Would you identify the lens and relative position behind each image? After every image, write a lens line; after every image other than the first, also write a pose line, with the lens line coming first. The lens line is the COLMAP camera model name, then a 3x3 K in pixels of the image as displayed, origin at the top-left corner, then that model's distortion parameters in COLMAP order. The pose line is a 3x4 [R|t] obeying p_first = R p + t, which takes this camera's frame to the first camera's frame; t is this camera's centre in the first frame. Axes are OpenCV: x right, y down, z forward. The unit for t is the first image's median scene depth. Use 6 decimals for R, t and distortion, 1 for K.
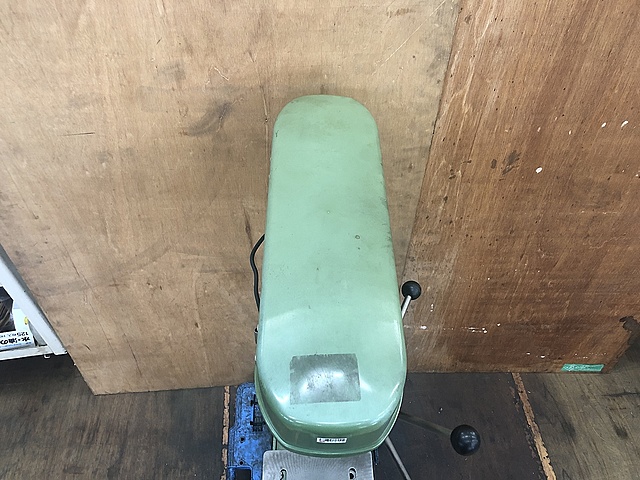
lens RADIAL K [[536.0, 0, 316.8], [0, 536.0, 238.6], [0, 0, 1]] dist [0.020342, -0.036430]
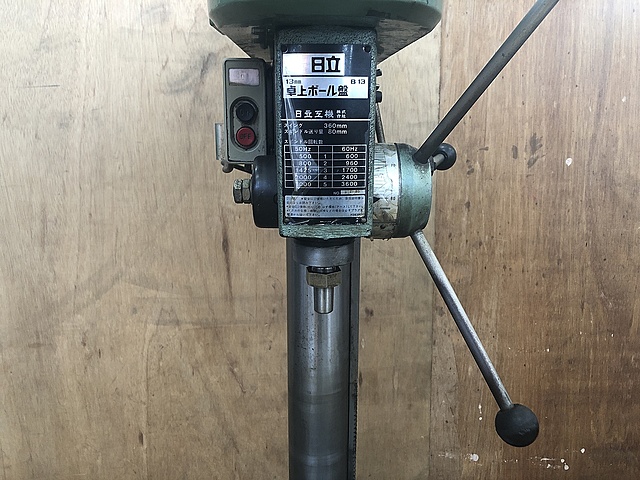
lens RADIAL K [[536.0, 0, 317.8], [0, 536.0, 231.4], [0, 0, 1]] dist [0.020342, -0.036430]
pose [[0.999685, -0.024038, 0.007280, 0.002114], [0.023493, 0.792460, -0.609471, 0.421663], [0.008881, 0.609450, 0.792775, 0.339608]]
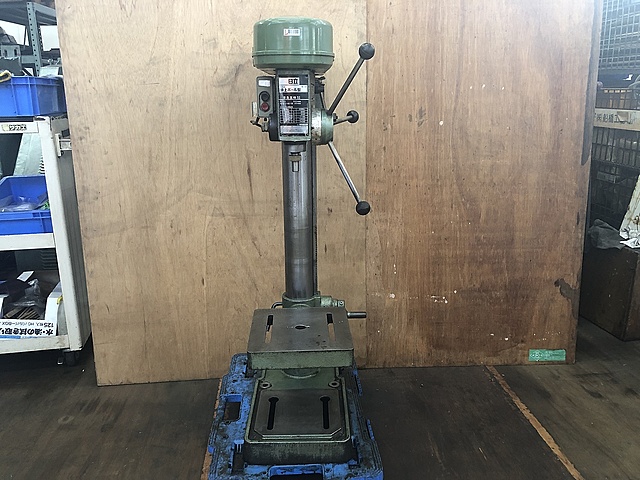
lens RADIAL K [[536.0, 0, 319.4], [0, 536.0, 234.9], [0, 0, 1]] dist [0.020342, -0.036430]
pose [[0.999356, -0.034433, 0.010089, 0.035908], [0.033888, 0.813360, -0.580773, 0.892746], [0.011792, 0.580741, 0.814003, -0.056096]]
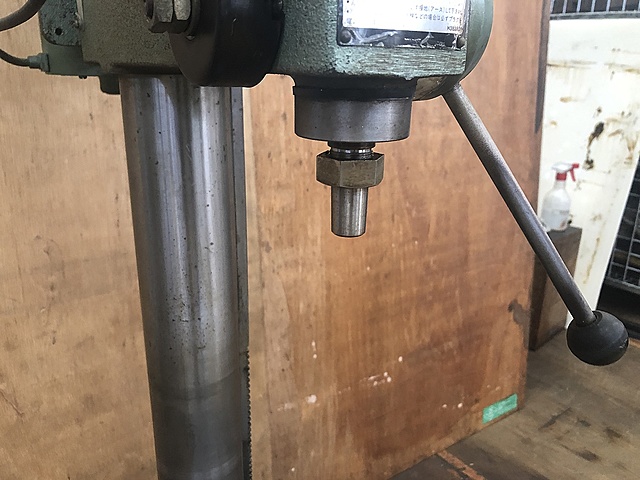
lens RADIAL K [[536.0, 0, 325.1], [0, 536.0, 235.2], [0, 0, 1]] dist [0.020342, -0.036430]
pose [[0.830304, -0.178939, 0.527803, -0.103081], [0.430271, 0.807733, -0.403031, 0.326378], [-0.354206, 0.561736, 0.747657, 0.505044]]
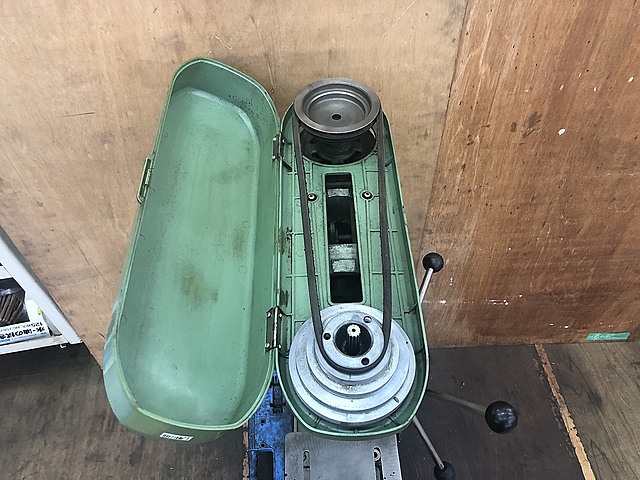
lens RADIAL K [[536.0, 0, 317.5], [0, 536.0, 239.5], [0, 0, 1]] dist [0.020342, -0.036430]
pose [[0.998913, -0.042264, -0.019652, -0.005795], [0.042978, 0.998374, 0.037454, 0.007560], [0.018037, -0.038258, 0.999105, 0.032867]]
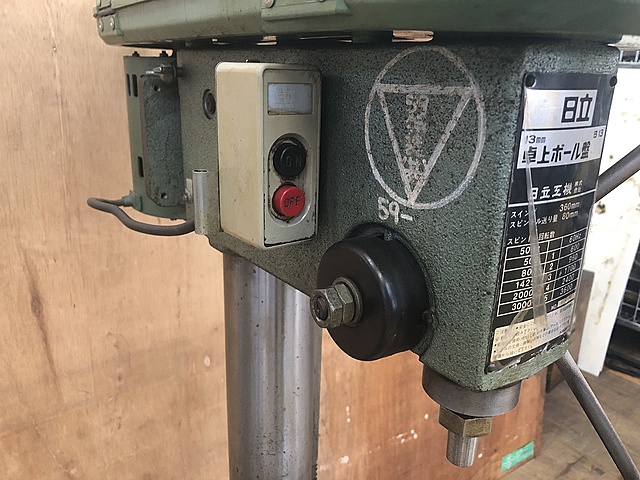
lens RADIAL K [[536.0, 0, 324.4], [0, 536.0, 231.5], [0, 0, 1]] dist [0.020342, -0.036430]
pose [[0.832919, -0.162593, 0.528970, -0.149866], [0.420305, 0.807659, -0.413558, 0.242704], [-0.359986, 0.566789, 0.741054, 0.439087]]
